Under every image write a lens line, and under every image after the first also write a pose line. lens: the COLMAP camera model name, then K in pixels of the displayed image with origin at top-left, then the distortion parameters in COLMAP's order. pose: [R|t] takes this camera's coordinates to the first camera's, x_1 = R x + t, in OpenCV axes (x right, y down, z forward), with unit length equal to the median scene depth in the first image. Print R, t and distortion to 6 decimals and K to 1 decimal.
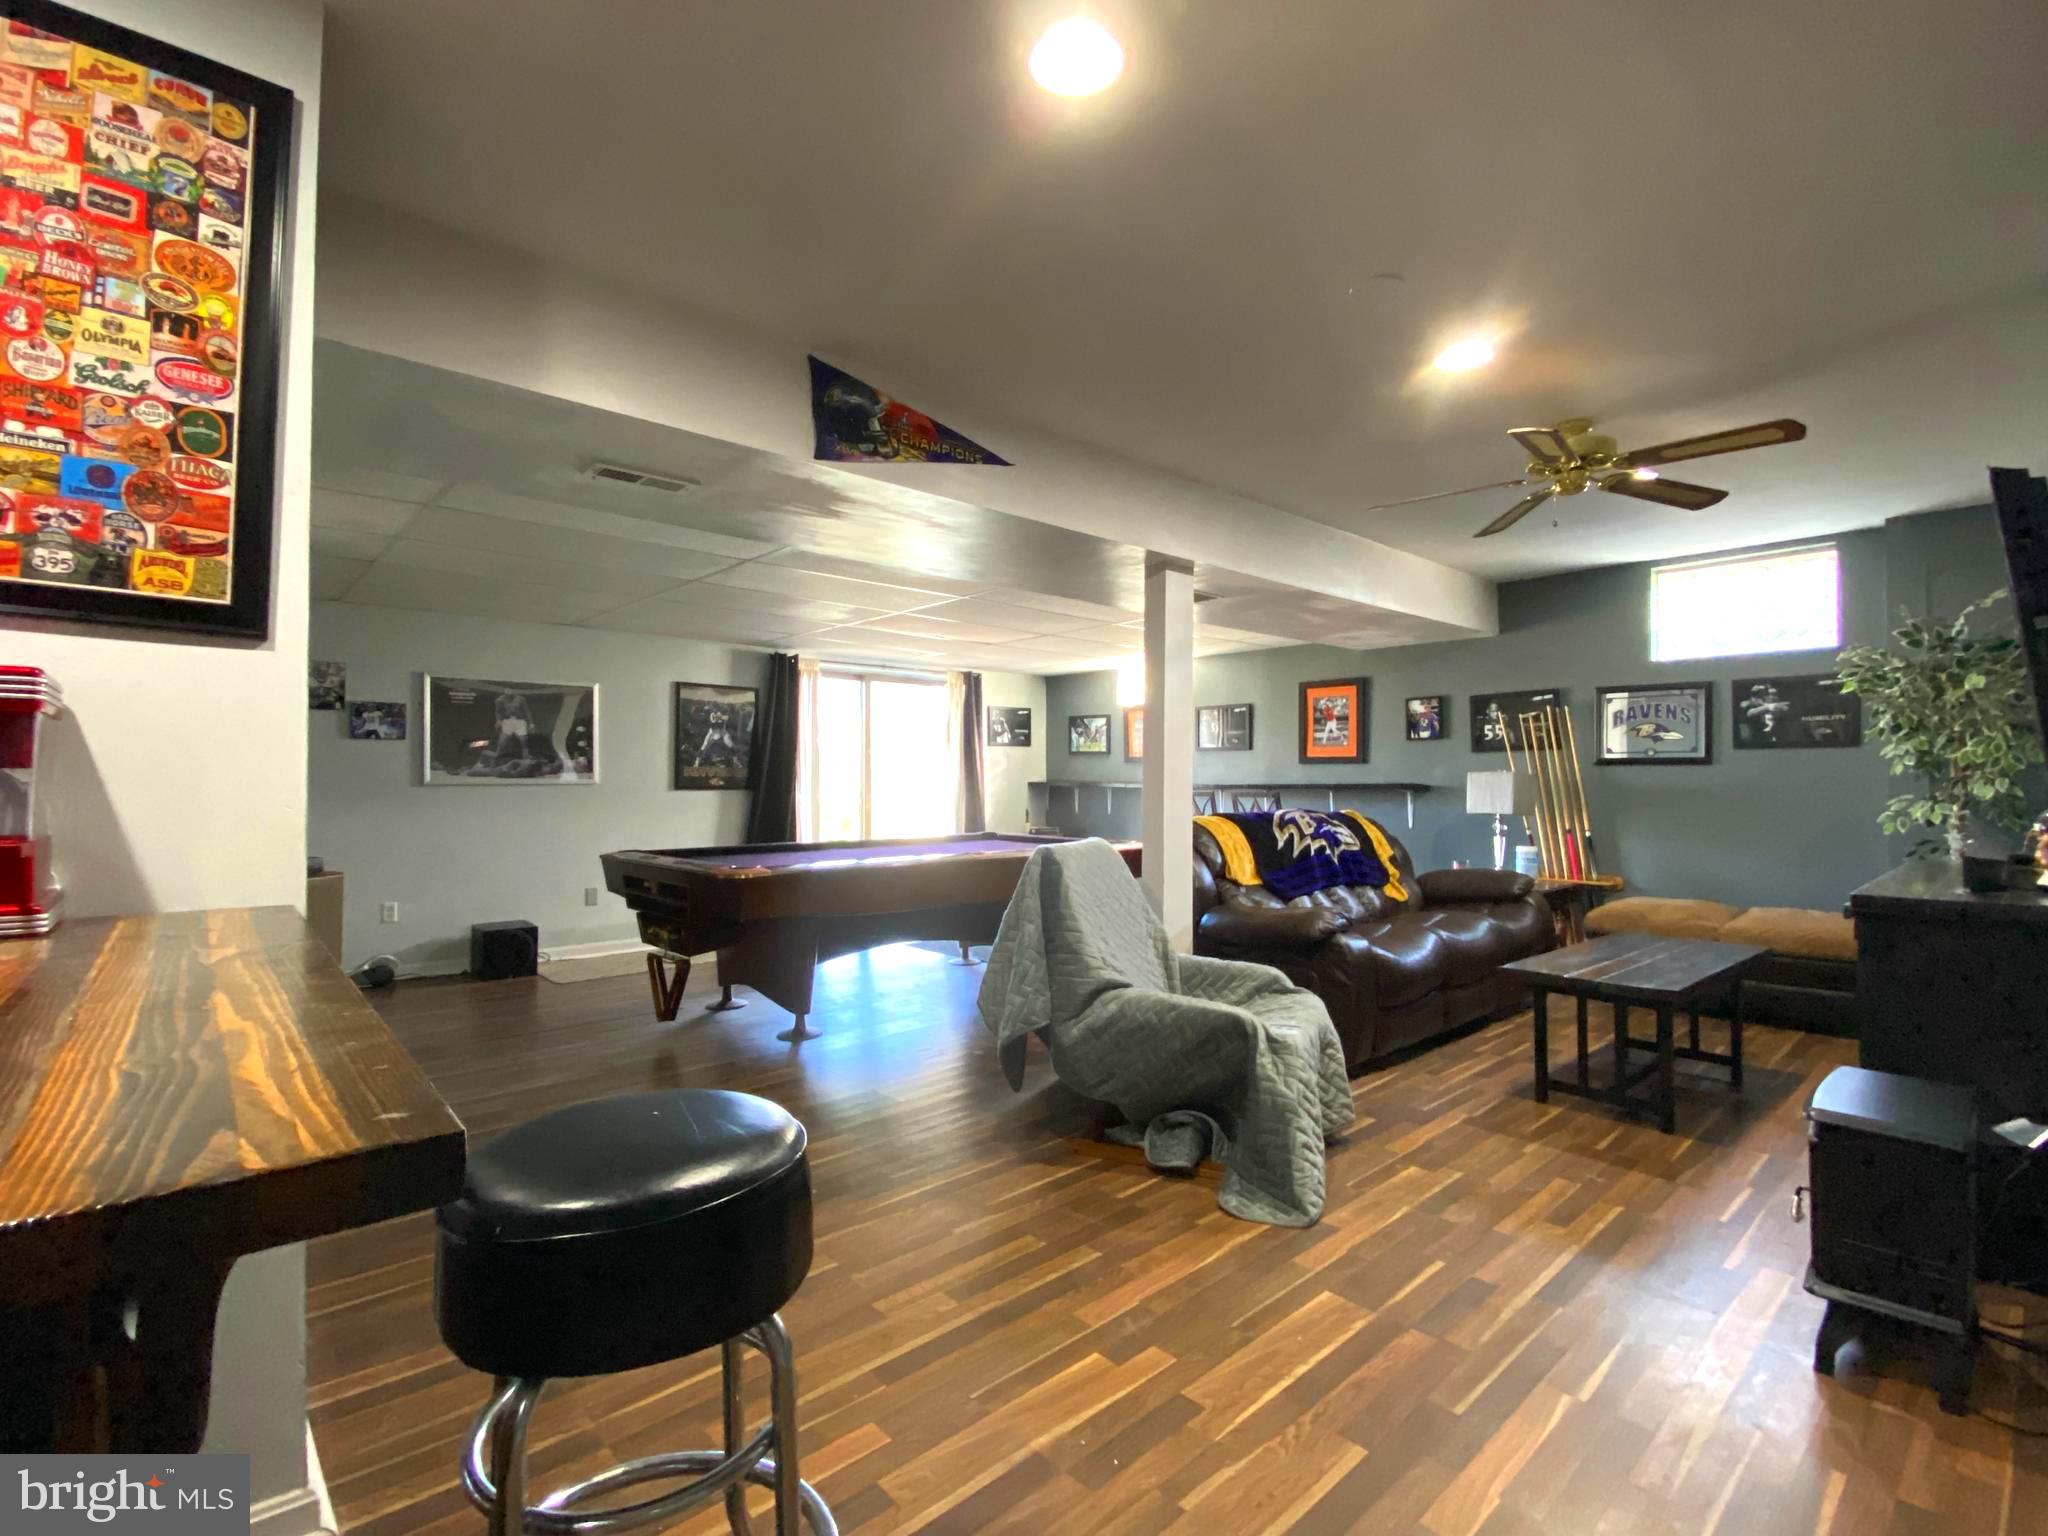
lens RADIAL K [[937.5, 0, 1028.1], [0, 937.5, 776.2], [0, 0, 1]] dist [0.055898, -0.007137]
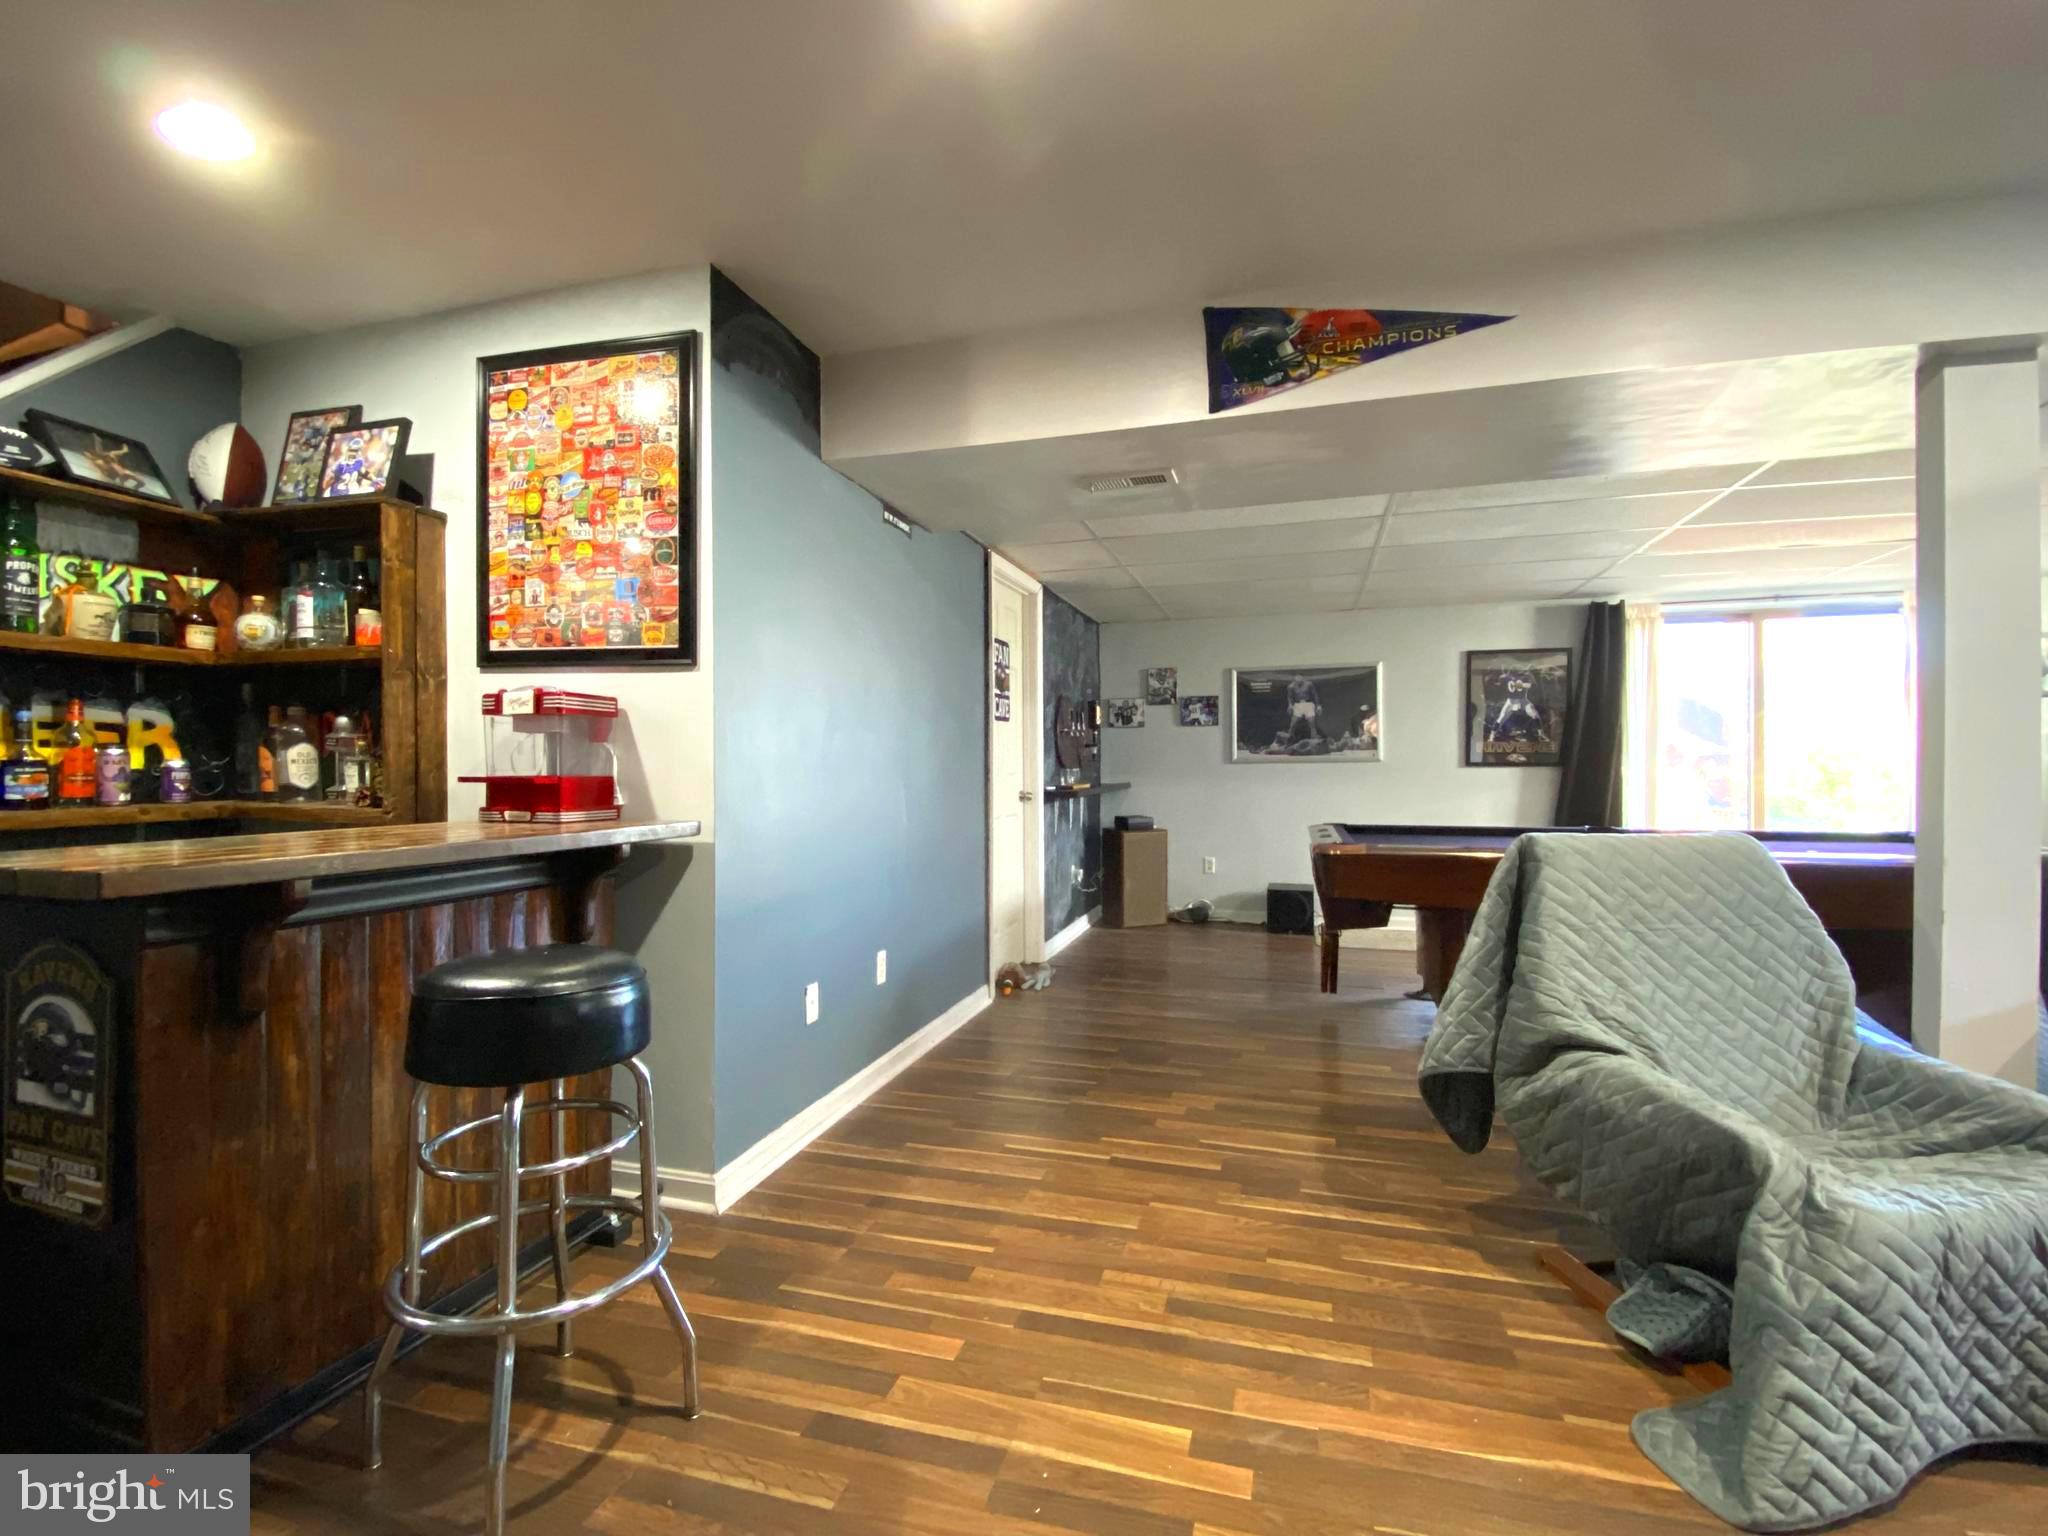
lens RADIAL K [[937.5, 0, 1024.4], [0, 937.5, 785.9], [0, 0, 1]] dist [0.055898, -0.007137]
pose [[0.551180, 0.015932, -0.834234, 0.453285], [0.008703, 0.999654, 0.024842, 0.015507], [0.834341, -0.020953, 0.550851, 0.289462]]
